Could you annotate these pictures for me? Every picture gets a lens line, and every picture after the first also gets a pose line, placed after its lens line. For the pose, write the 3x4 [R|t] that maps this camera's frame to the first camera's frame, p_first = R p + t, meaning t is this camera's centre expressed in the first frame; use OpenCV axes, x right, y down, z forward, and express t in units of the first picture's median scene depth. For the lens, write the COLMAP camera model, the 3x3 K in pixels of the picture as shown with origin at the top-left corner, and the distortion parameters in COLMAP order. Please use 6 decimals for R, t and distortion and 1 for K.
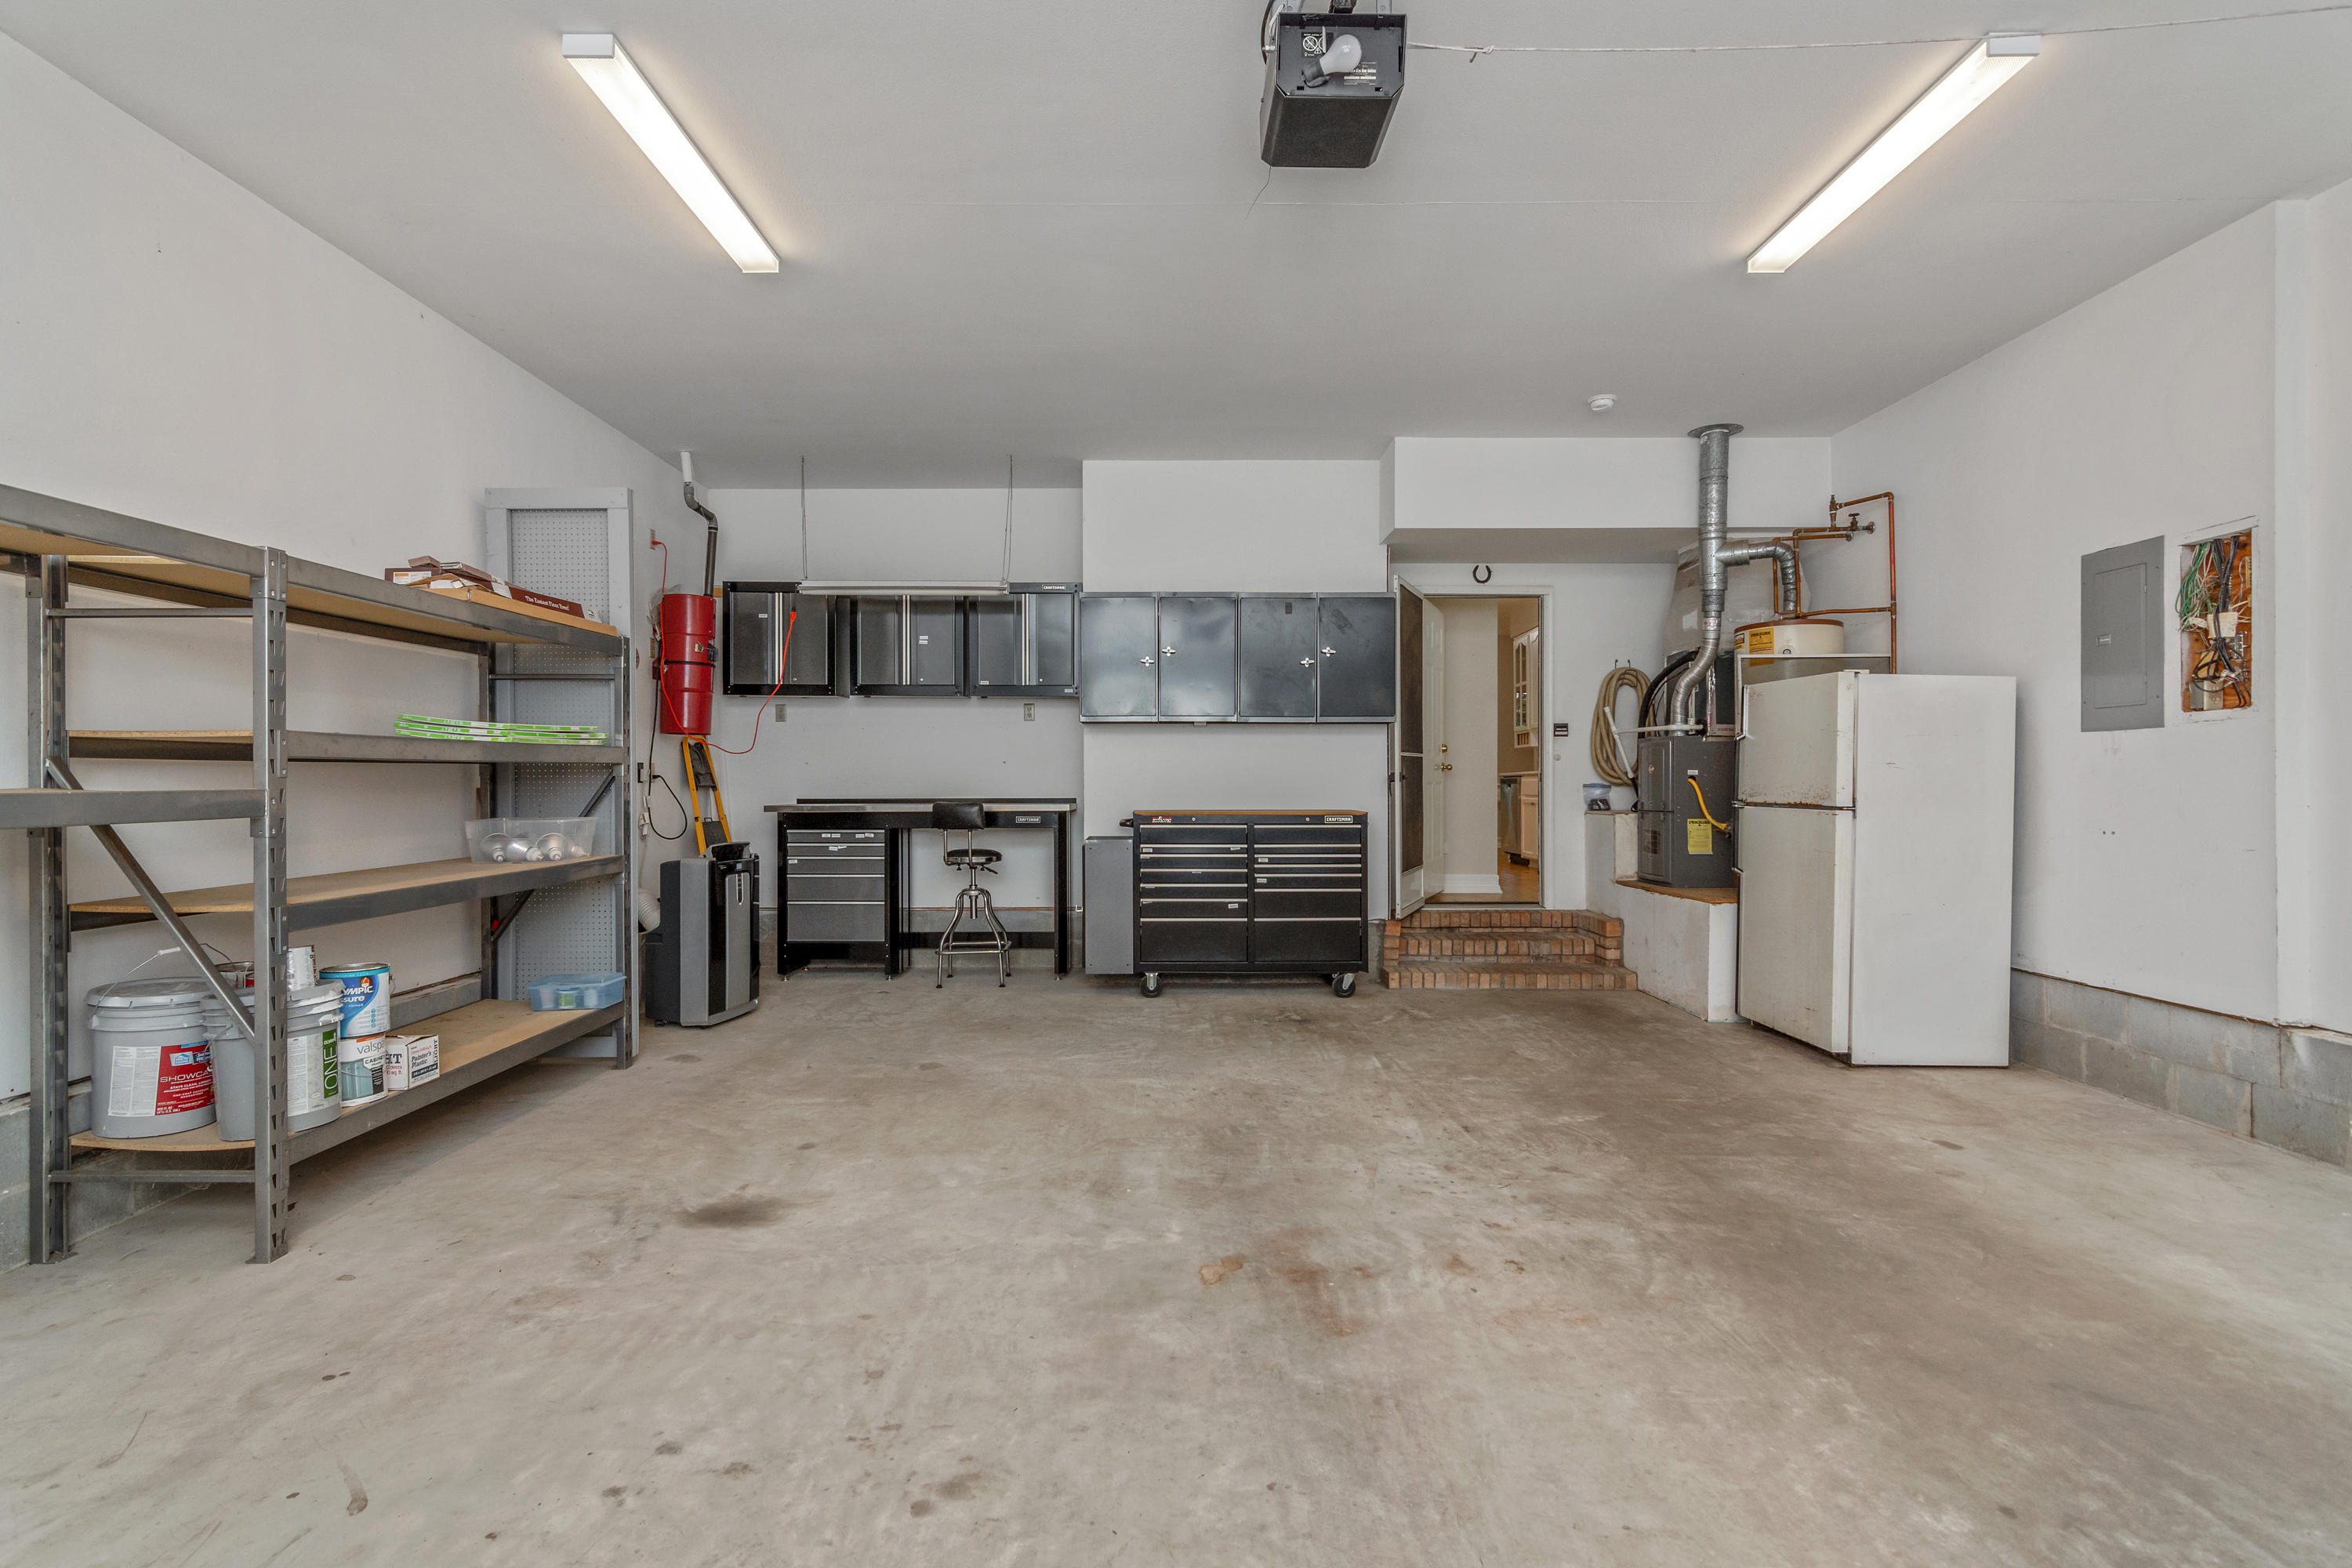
lens RADIAL K [[1144.3, 0, 1161.0], [0, 1144.3, 781.6], [0, 0, 1]] dist [0.001020, 0.000199]
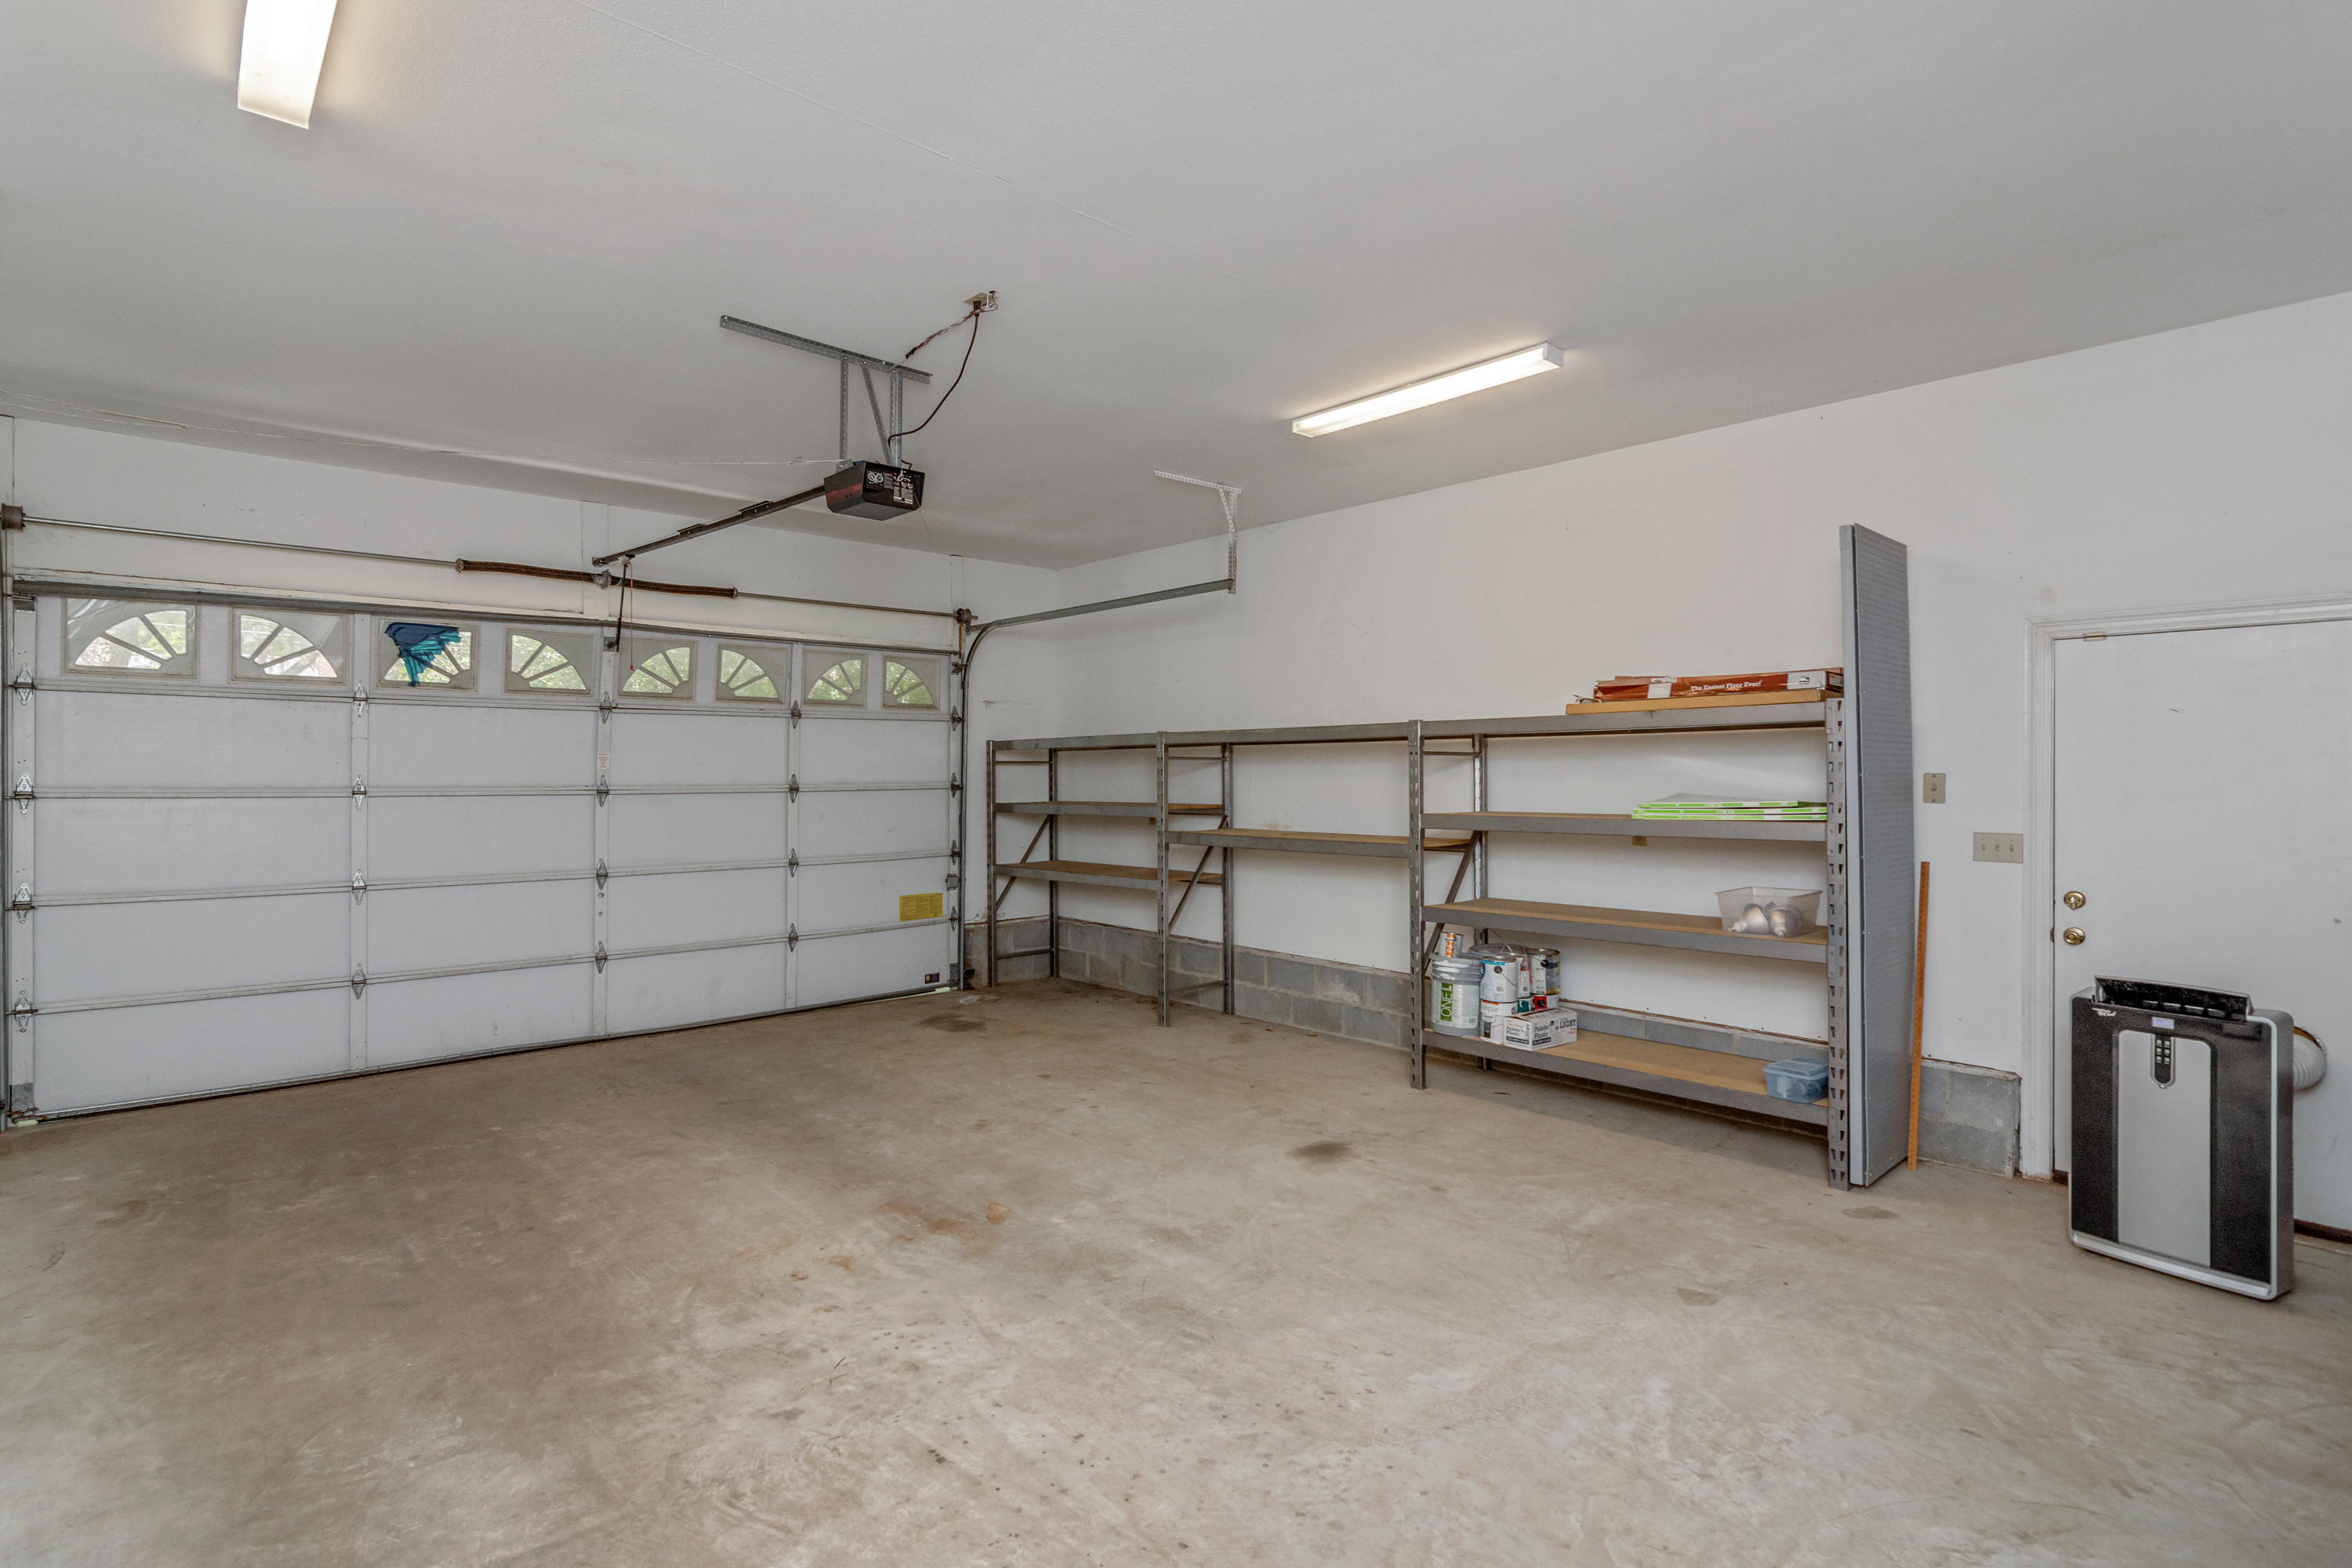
lens RADIAL K [[1144.3, 0, 1159.8], [0, 1144.3, 777.2], [0, 0, 1]] dist [0.001020, 0.000199]
pose [[-0.745571, 0.003472, -0.666417, 0.770997], [0.001430, 0.999992, 0.003610, -0.106087], [0.666424, 0.001739, -0.745571, 2.001027]]
